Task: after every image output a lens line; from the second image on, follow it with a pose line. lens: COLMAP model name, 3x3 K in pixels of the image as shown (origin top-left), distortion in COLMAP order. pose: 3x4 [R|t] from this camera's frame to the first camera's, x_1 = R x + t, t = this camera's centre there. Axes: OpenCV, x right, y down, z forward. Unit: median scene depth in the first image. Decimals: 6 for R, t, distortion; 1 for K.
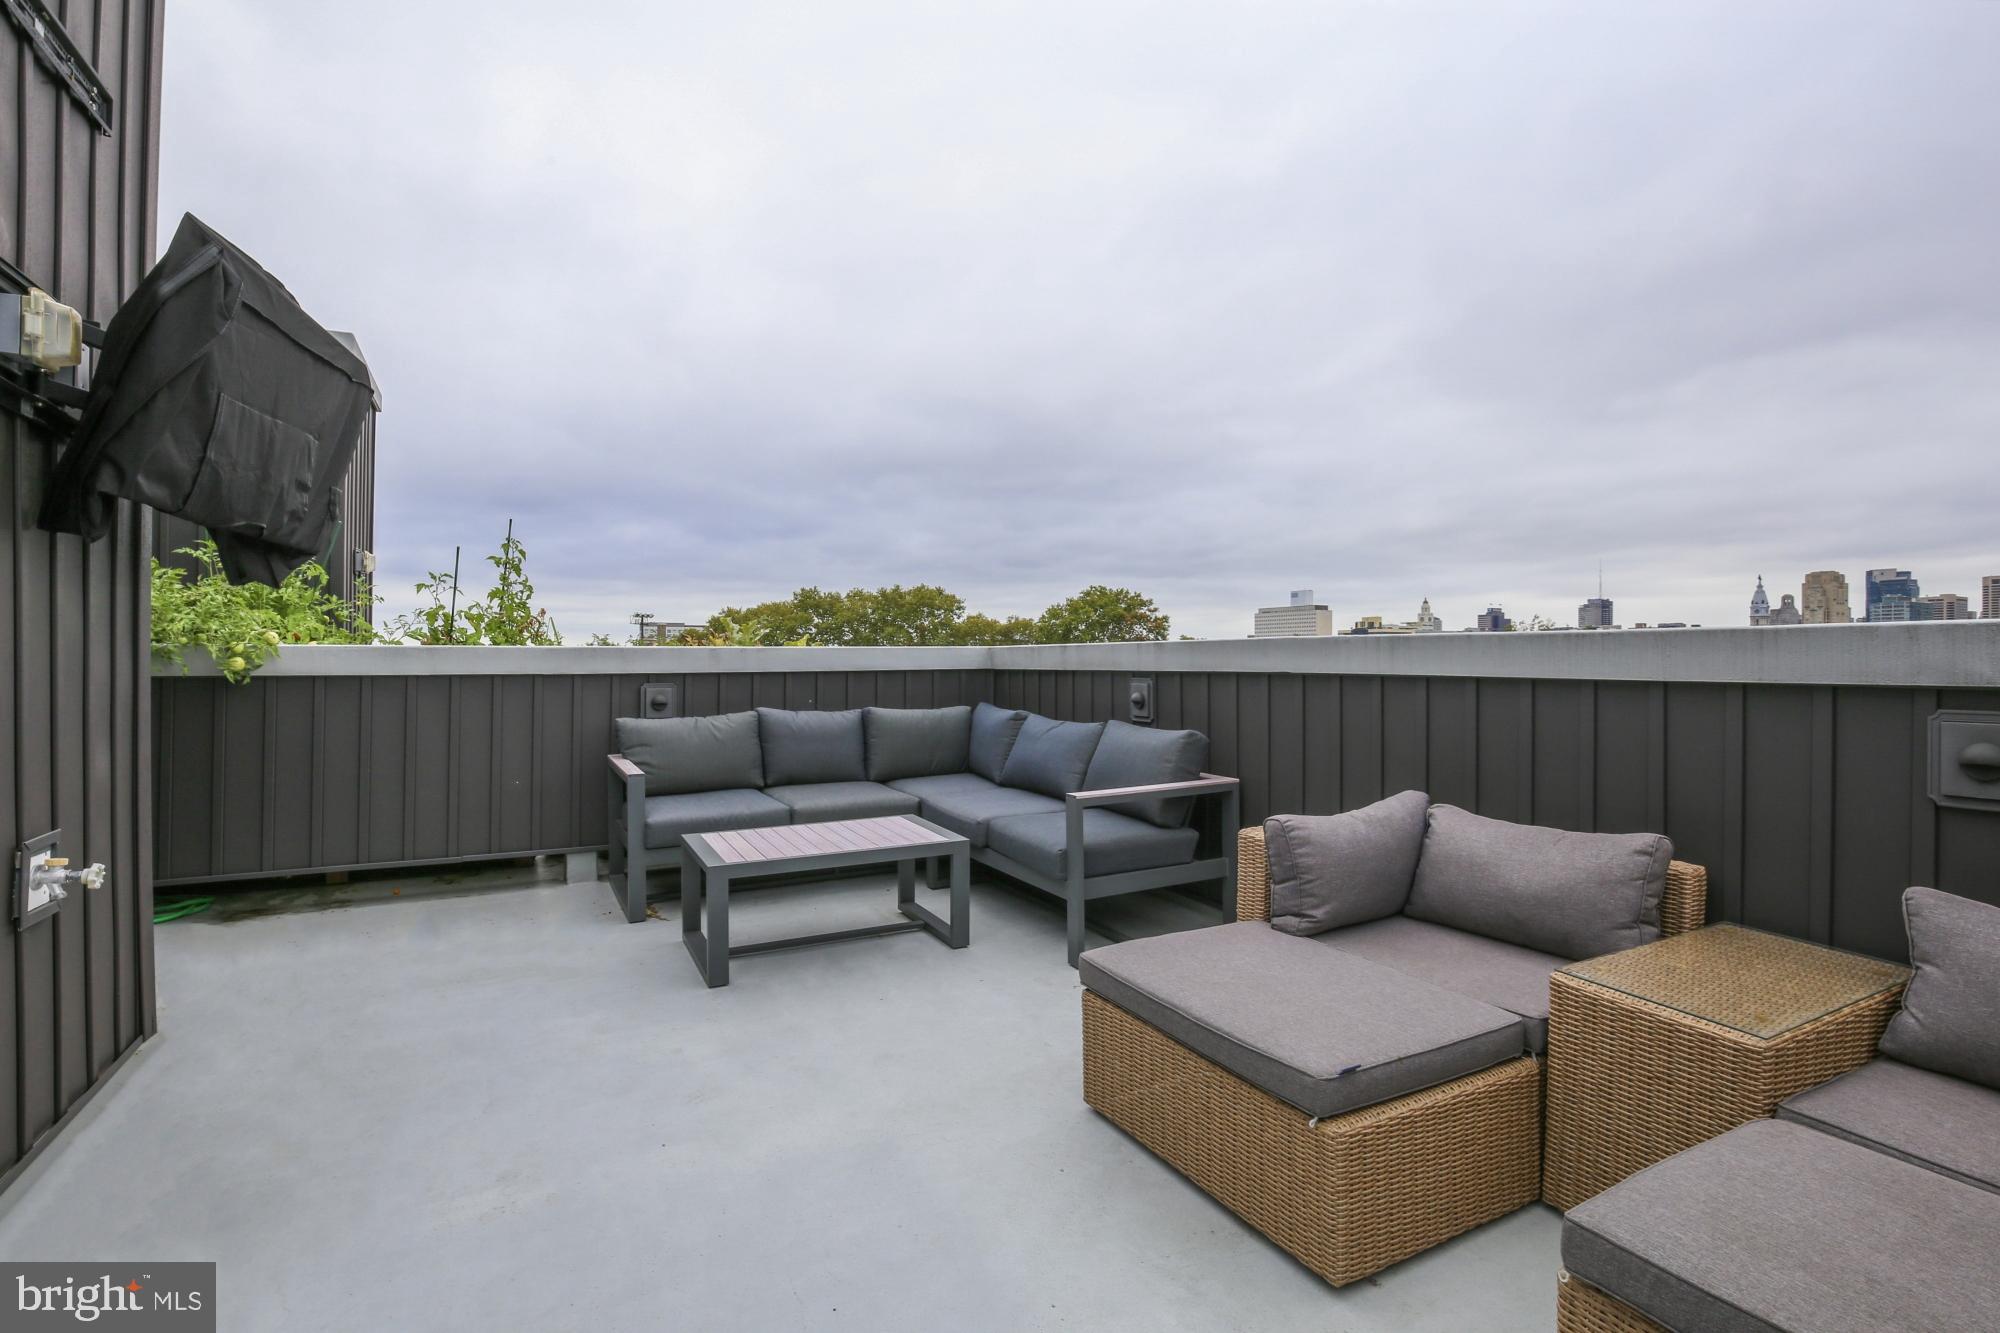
lens RADIAL K [[921.5, 0, 1003.0], [0, 921.5, 693.4], [0, 0, 1]] dist [-0.017045, 0.000314]
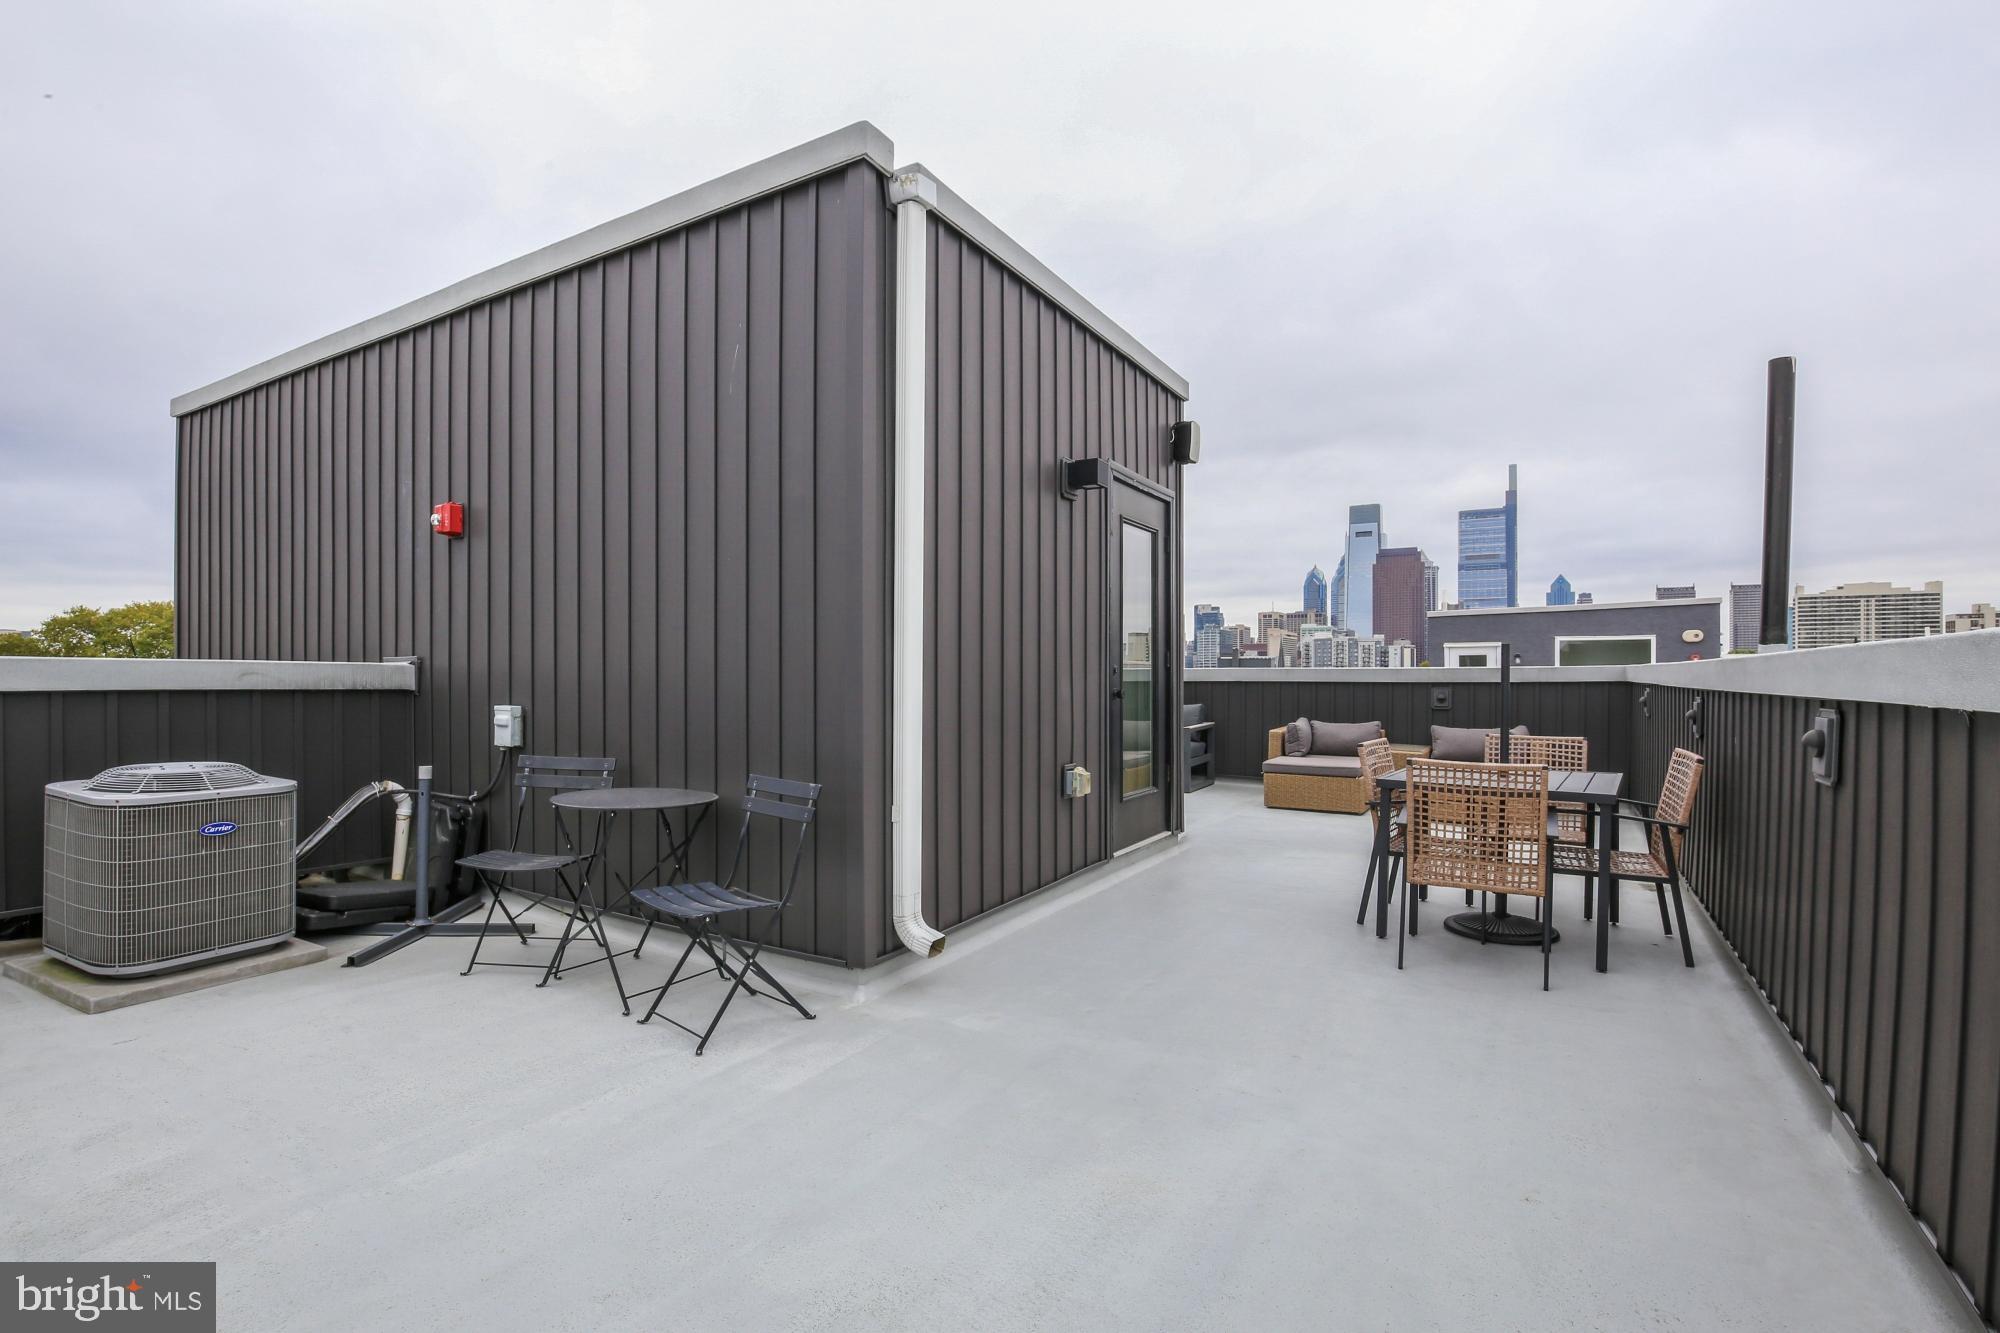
lens RADIAL K [[921.5, 0, 1003.0], [0, 921.5, 693.4], [0, 0, 1]] dist [-0.017045, 0.000314]
pose [[0.851024, -0.013319, 0.524958, -1.272518], [0.021600, 0.999720, -0.009652, 0.017935], [-0.524682, 0.019553, 0.851074, -0.710961]]
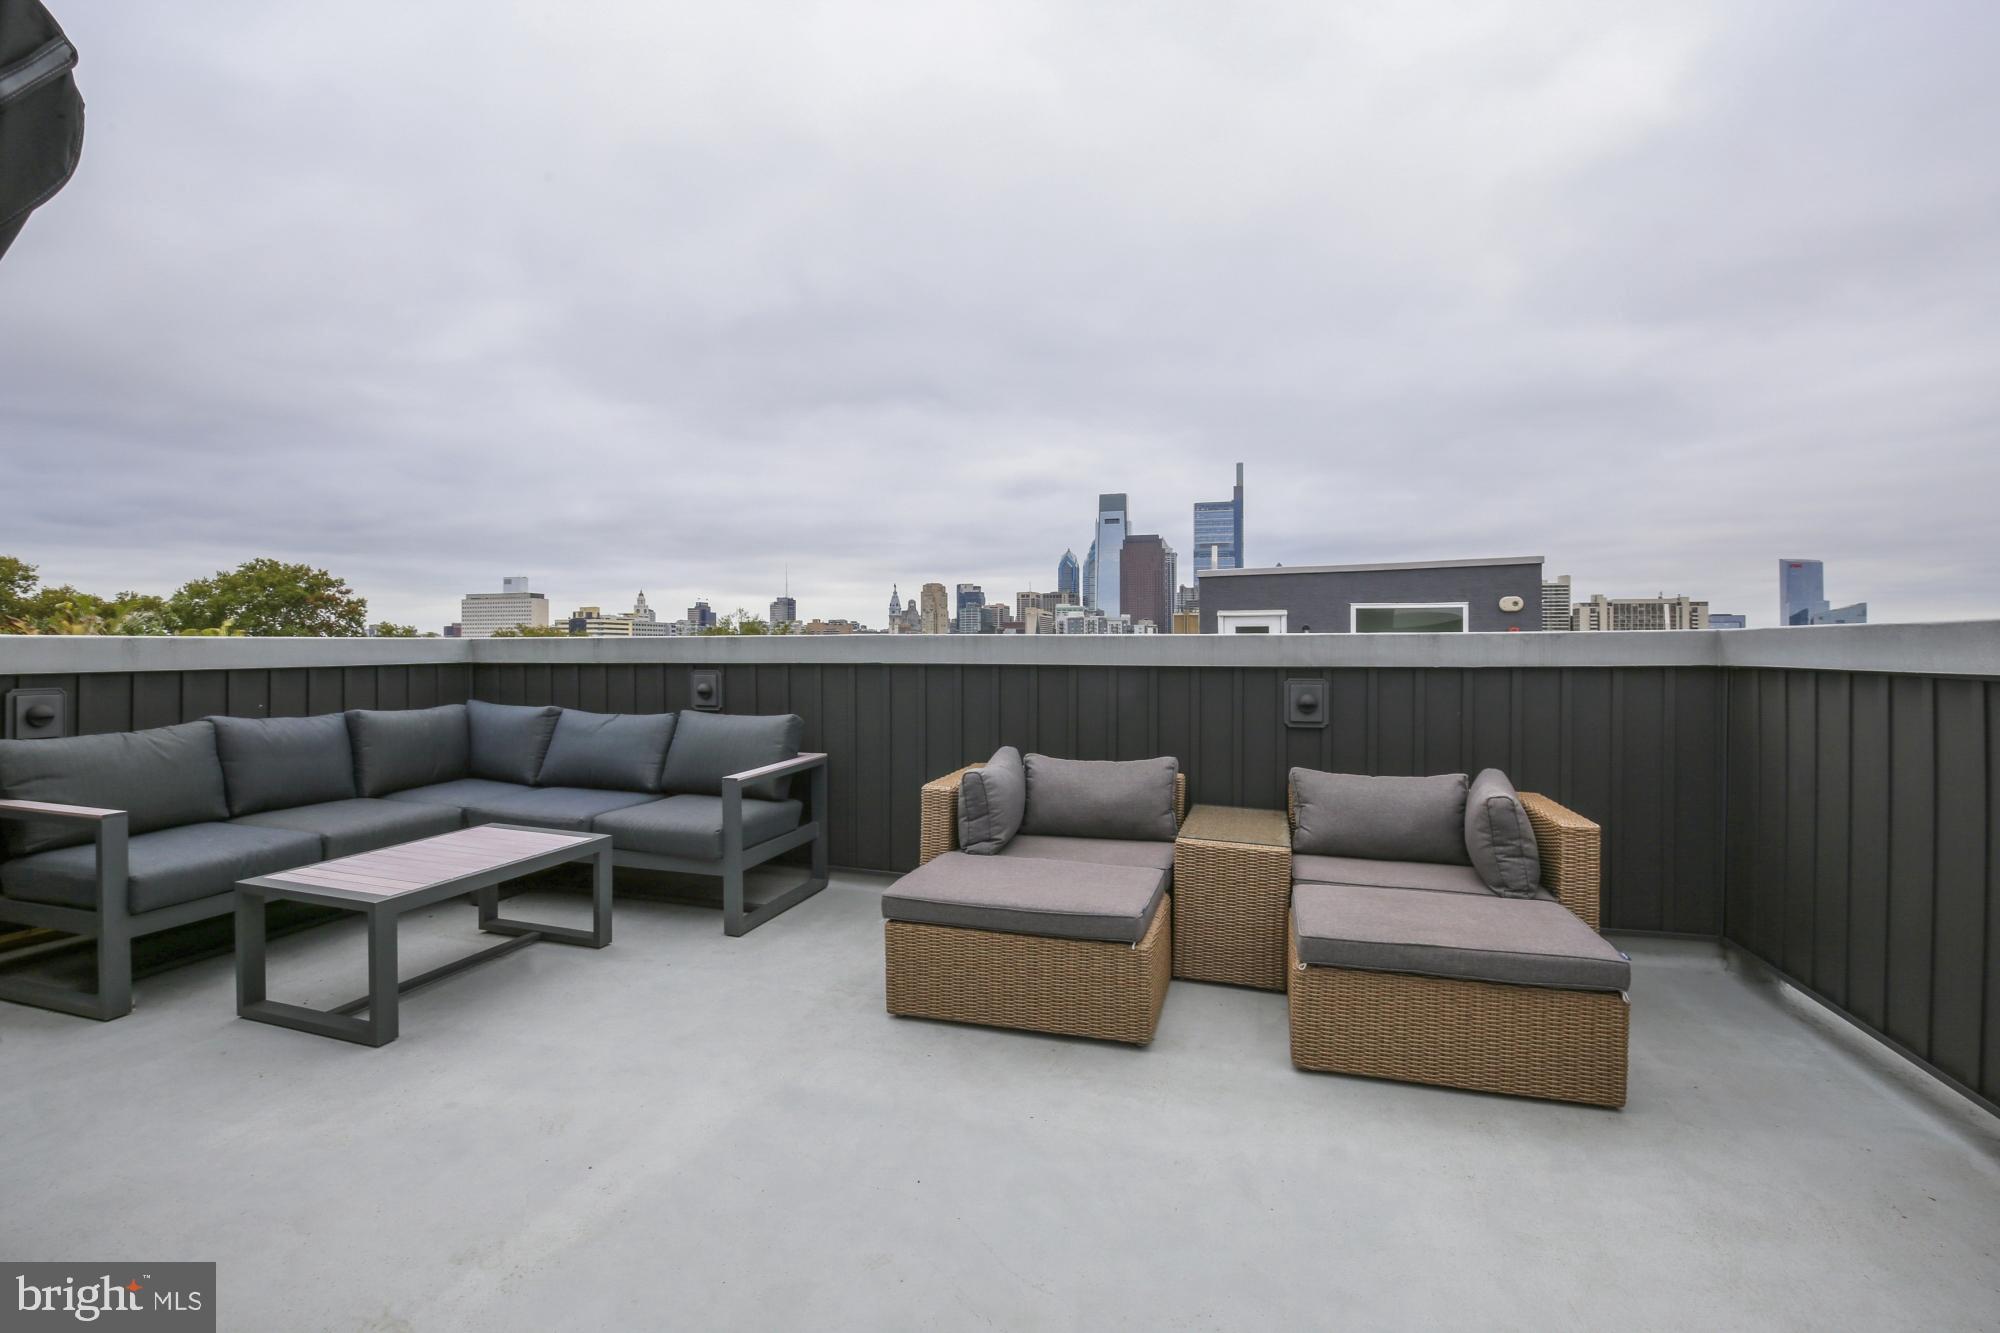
lens RADIAL K [[918.8, 0, 966.3], [0, 918.8, 666.3], [0, 0, 1]] dist [-0.018555, 0.000170]
pose [[0.718547, -0.012219, 0.695371, -0.342355], [0.025333, 0.999642, -0.008612, -0.003836], [-0.695016, 0.023804, 0.718600, 0.016855]]
